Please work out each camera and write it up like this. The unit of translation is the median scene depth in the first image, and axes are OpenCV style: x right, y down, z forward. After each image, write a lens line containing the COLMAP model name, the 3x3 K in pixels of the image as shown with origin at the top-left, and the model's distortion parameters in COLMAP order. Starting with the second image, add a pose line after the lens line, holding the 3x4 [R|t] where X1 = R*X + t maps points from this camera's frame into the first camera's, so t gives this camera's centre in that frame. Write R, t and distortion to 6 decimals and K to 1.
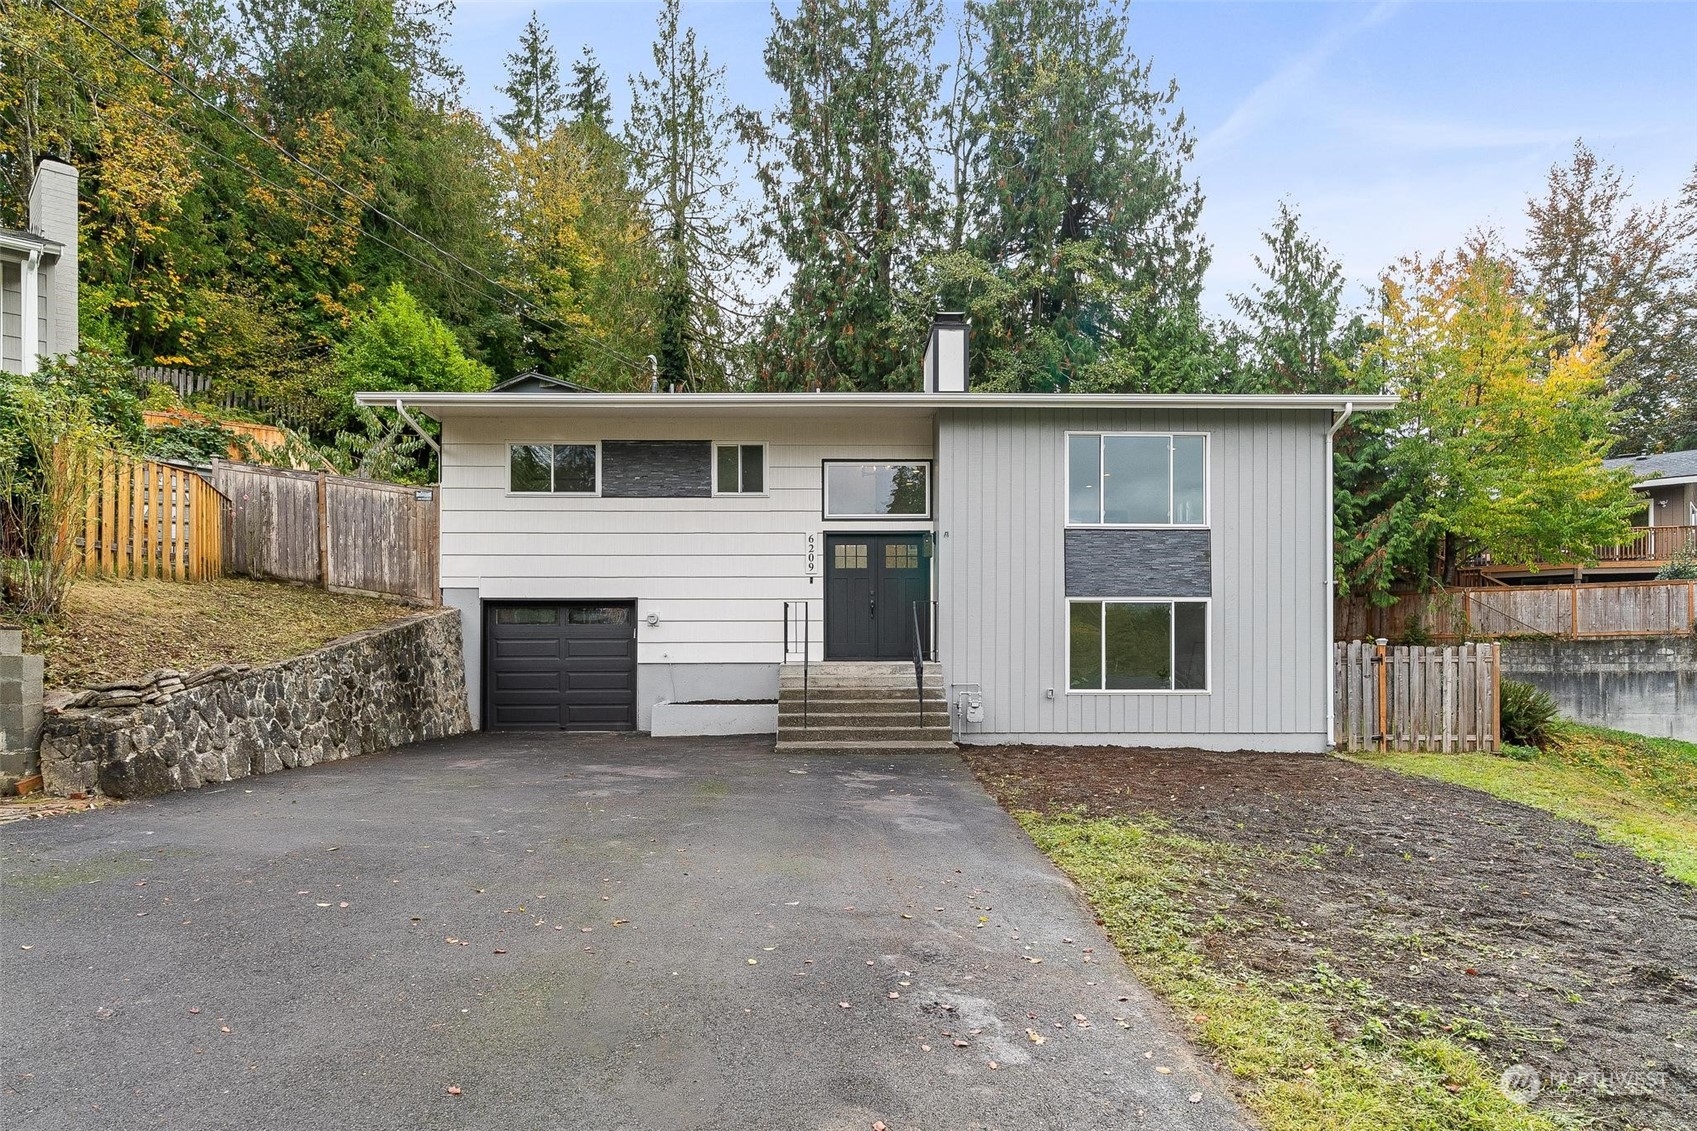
lens RADIAL K [[1088.5, 0, 838.1], [0, 1088.5, 645.4], [0, 0, 1]] dist [0.000393, 0.008589]
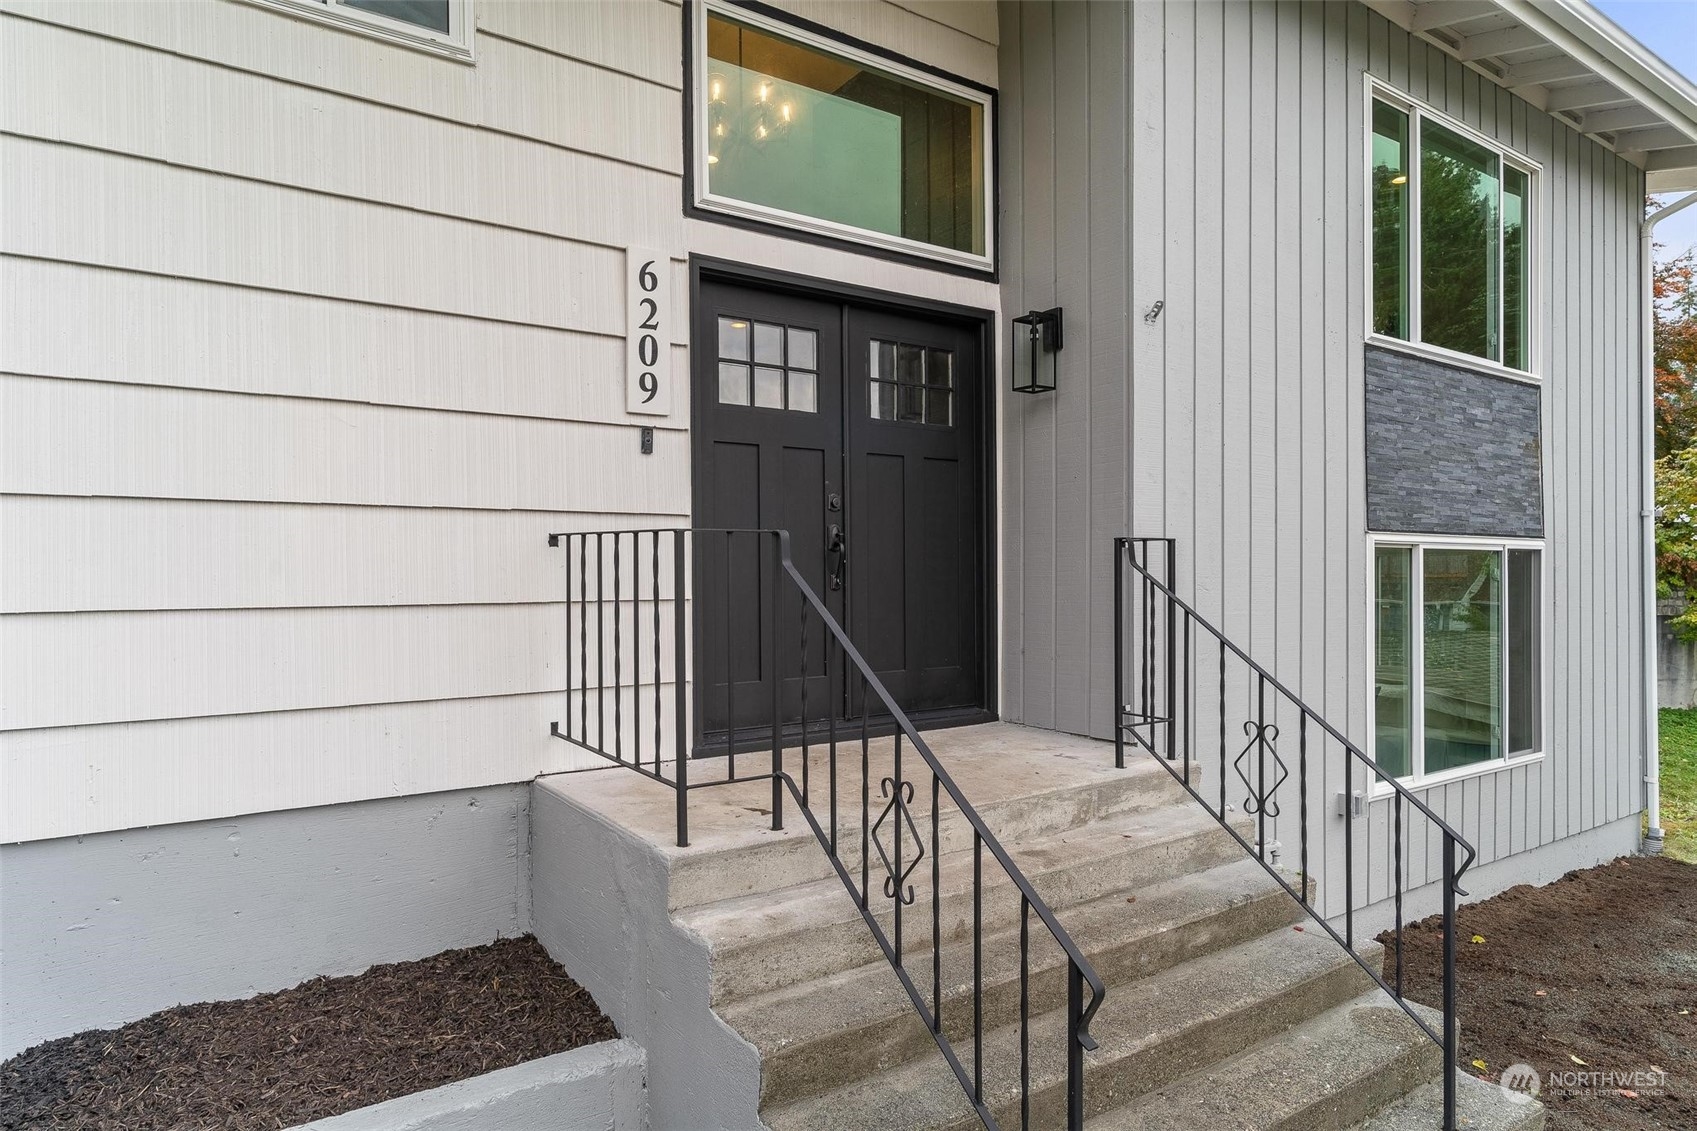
lens RADIAL K [[1025.6, 0, 848.7], [0, 1025.6, 566.5], [0, 0, 1]] dist [-0.001744, -0.000299]
pose [[0.826632, 0.001579, 0.562741, -0.118683], [-0.003589, 0.999991, 0.002465, -0.031775], [-0.562732, -0.004058, 0.826629, 0.776656]]
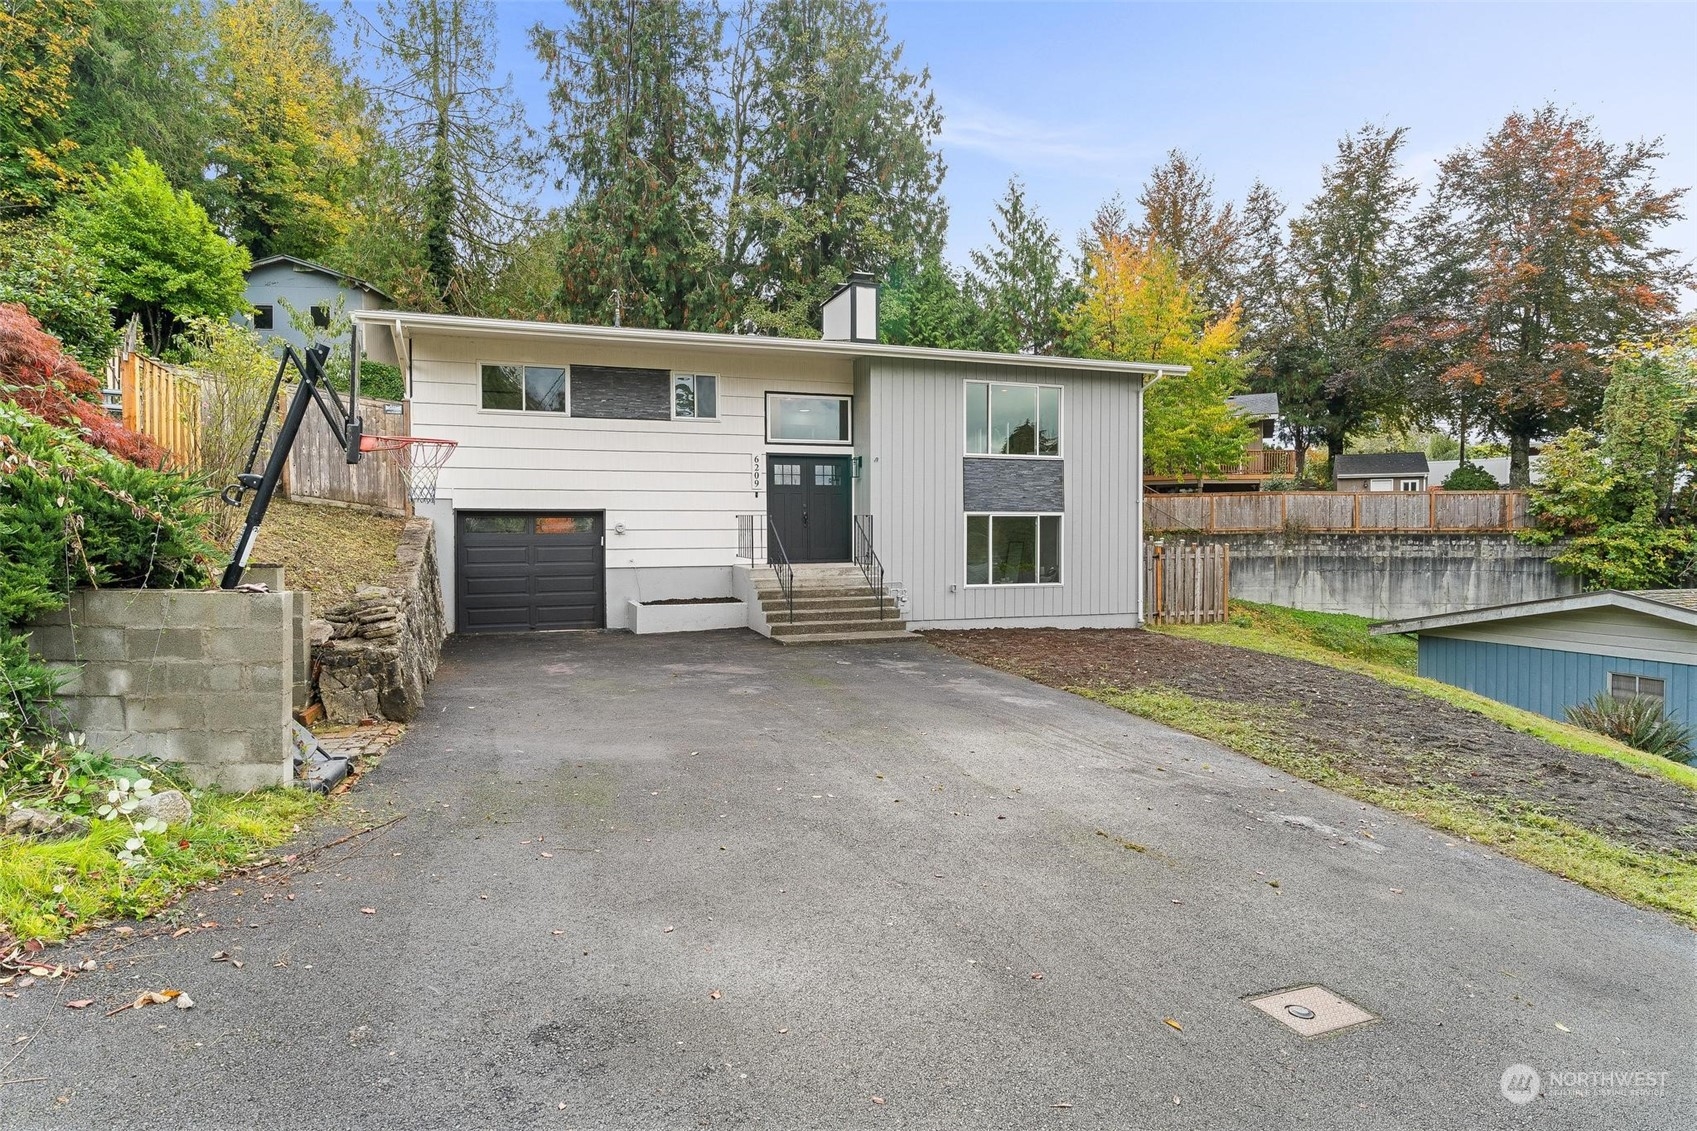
lens RADIAL K [[988.2, 0, 847.6], [0, 988.2, 557.9], [0, 0, 1]] dist [0.005689, -0.001549]
pose [[0.943318, -0.010572, 0.331722, -0.284473], [-0.000930, 0.999404, 0.034495, -0.028818], [-0.331889, -0.032849, 0.942746, -0.035030]]
